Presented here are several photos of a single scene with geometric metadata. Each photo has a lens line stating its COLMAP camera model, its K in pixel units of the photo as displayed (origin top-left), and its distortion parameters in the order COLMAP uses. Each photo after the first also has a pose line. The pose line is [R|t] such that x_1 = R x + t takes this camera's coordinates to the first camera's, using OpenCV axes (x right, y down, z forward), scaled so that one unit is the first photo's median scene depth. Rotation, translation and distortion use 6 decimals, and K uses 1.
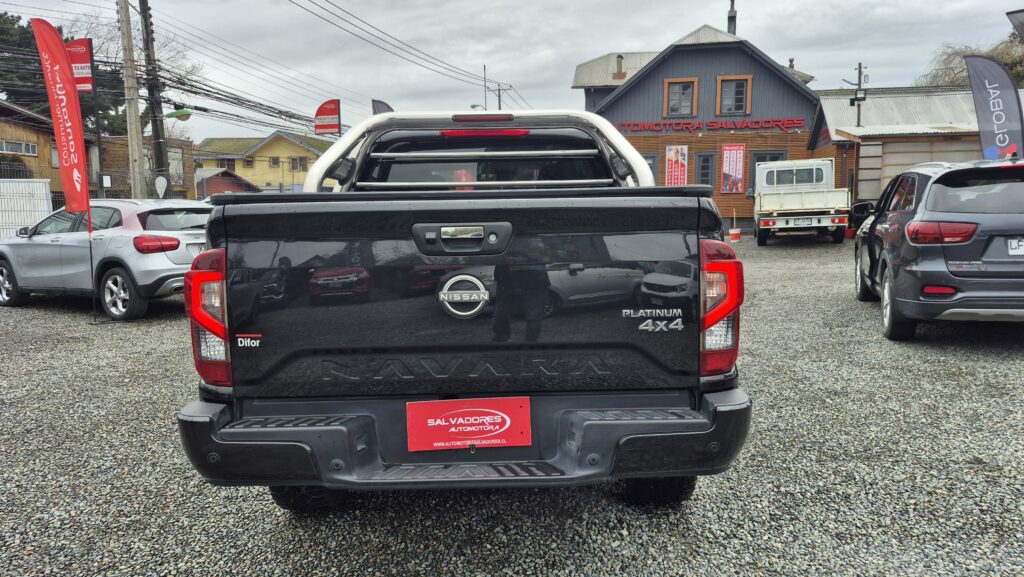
lens RADIAL K [[696.8, 0, 515.7], [0, 696.8, 290.5], [0, 0, 1]] dist [0.076849, -0.076422]
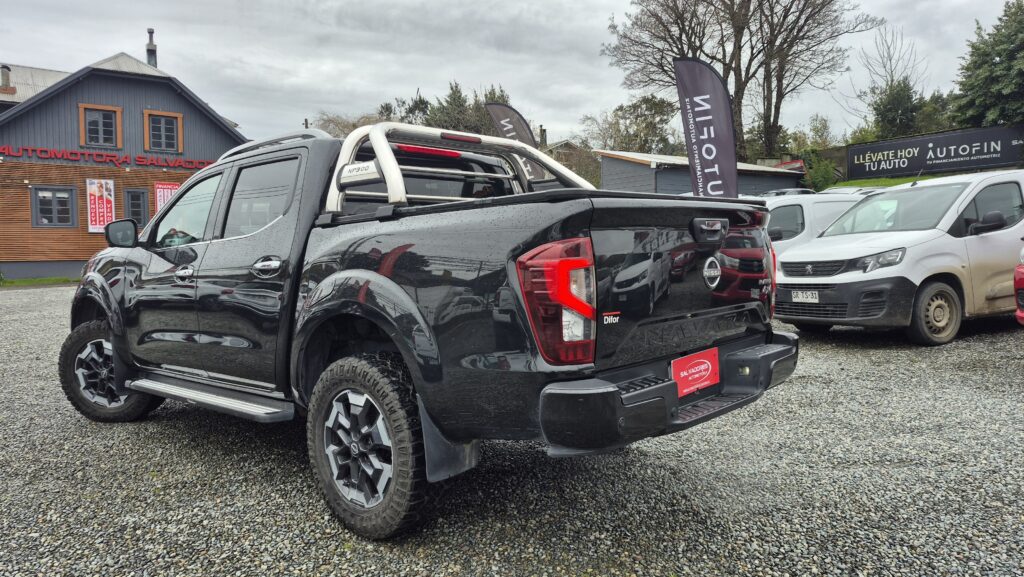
lens RADIAL K [[696.8, 0, 515.7], [0, 696.8, 290.5], [0, 0, 1]] dist [0.076849, -0.076422]
pose [[0.674269, -0.042818, 0.737243, -0.117887], [0.090154, 0.995623, -0.024629, 0.003680], [-0.732962, 0.083072, 0.675178, 0.032096]]
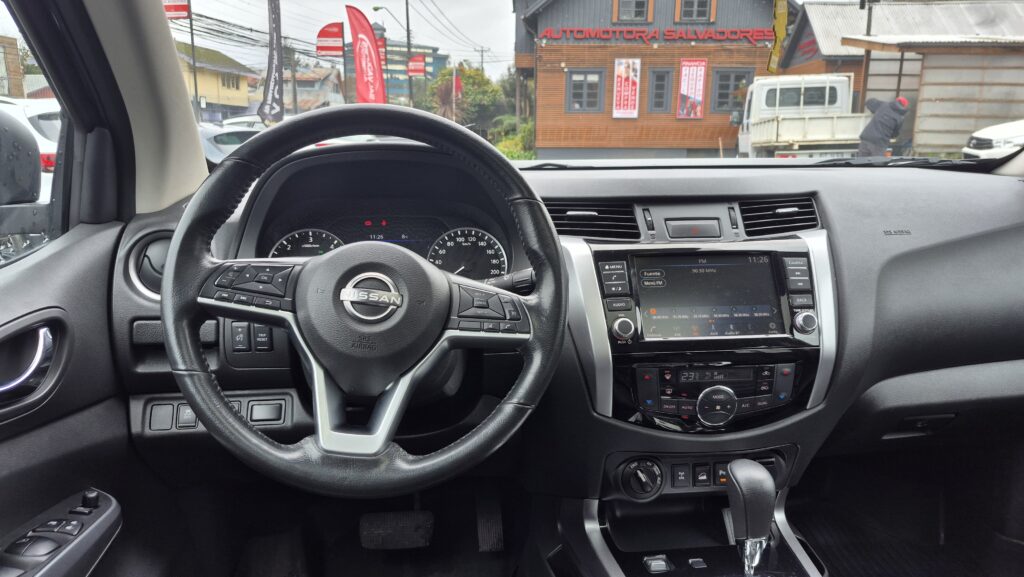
lens RADIAL K [[708.6, 0, 510.6], [0, 708.6, 289.7], [0, 0, 1]] dist [0.085480, -0.115640]
pose [[0.992818, -0.011377, 0.119093, -0.018124], [-0.000568, 0.995008, 0.099790, -0.026574], [-0.119633, -0.099141, 0.987856, 0.215713]]
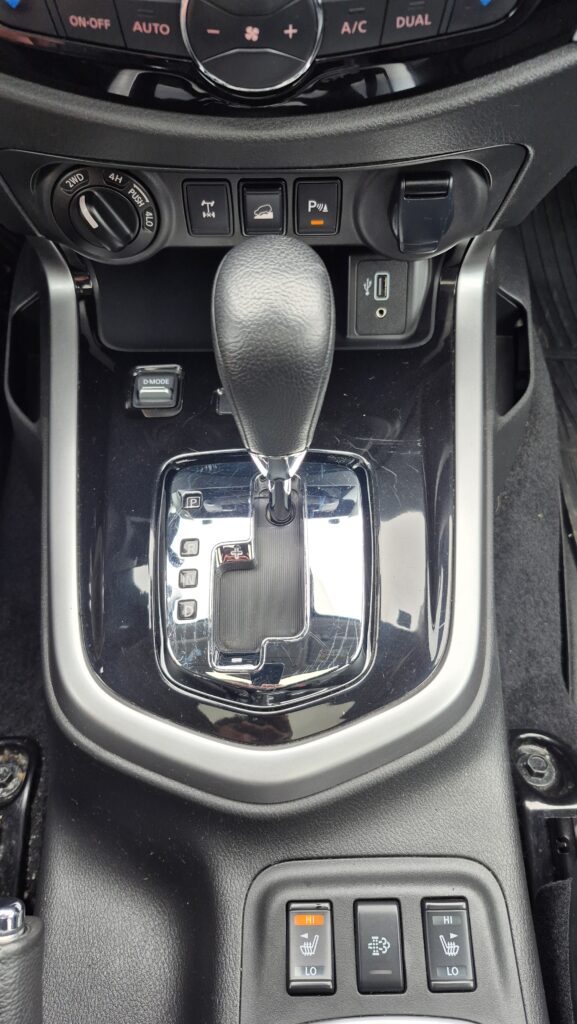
lens RADIAL K [[732.2, 0, 303.9], [0, 732.2, 511.6], [0, 0, 1]] dist [0.004575, -0.001597]
pose [[0.999191, -0.013287, 0.037966, -0.002387], [-0.024028, 0.559796, 0.828282, -0.021918], [-0.032258, -0.828524, 0.559024, 0.238644]]
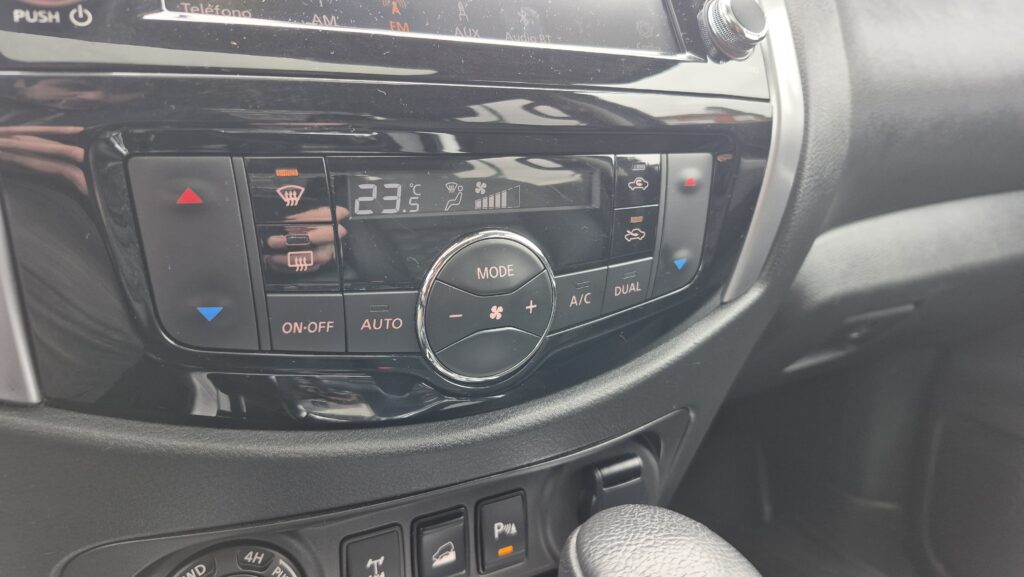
lens RADIAL K [[732.2, 0, 509.2], [0, 732.2, 284.8], [0, 0, 1]] dist [0.004575, -0.001597]
pose [[0.859051, -0.076193, 0.506188, -0.007665], [0.011460, 0.991475, 0.129792, -0.018232], [-0.511762, -0.105697, 0.852600, 0.242637]]
